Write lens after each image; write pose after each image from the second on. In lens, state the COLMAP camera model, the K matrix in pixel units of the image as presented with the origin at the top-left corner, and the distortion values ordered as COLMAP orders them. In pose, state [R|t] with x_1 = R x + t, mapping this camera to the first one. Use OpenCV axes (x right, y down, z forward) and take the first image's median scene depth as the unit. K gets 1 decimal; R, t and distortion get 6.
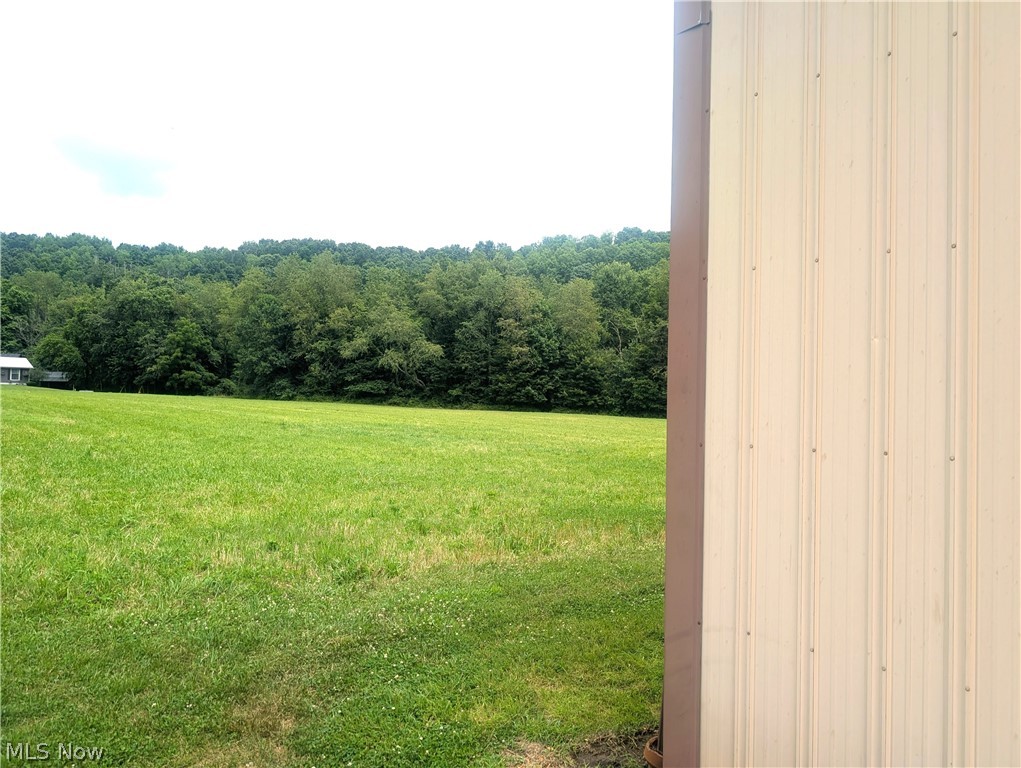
lens RADIAL K [[702.5, 0, 510.5], [0, 702.5, 384.0], [0, 0, 1]] dist [0.003521, -0.002178]
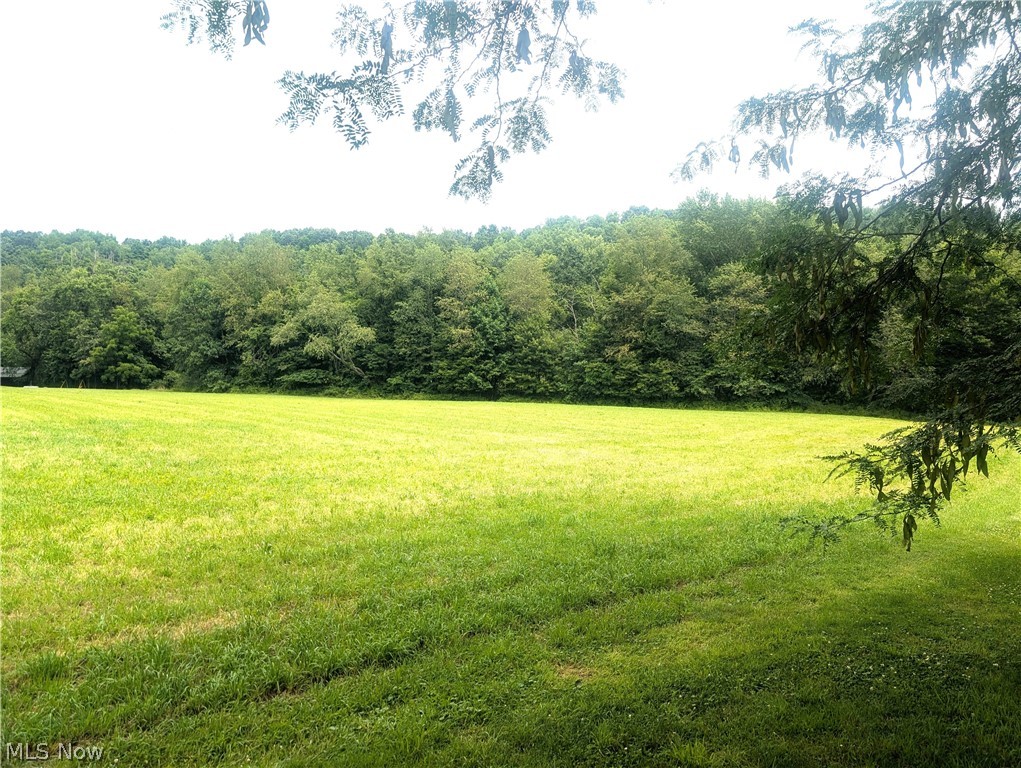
lens RADIAL K [[702.5, 0, 510.5], [0, 702.5, 384.0], [0, 0, 1]] dist [0.003521, -0.002178]
pose [[0.998667, -0.016834, -0.048785, 0.111359], [0.017504, 0.999758, 0.013343, 0.006332], [0.048549, -0.014179, 0.998720, 0.101116]]
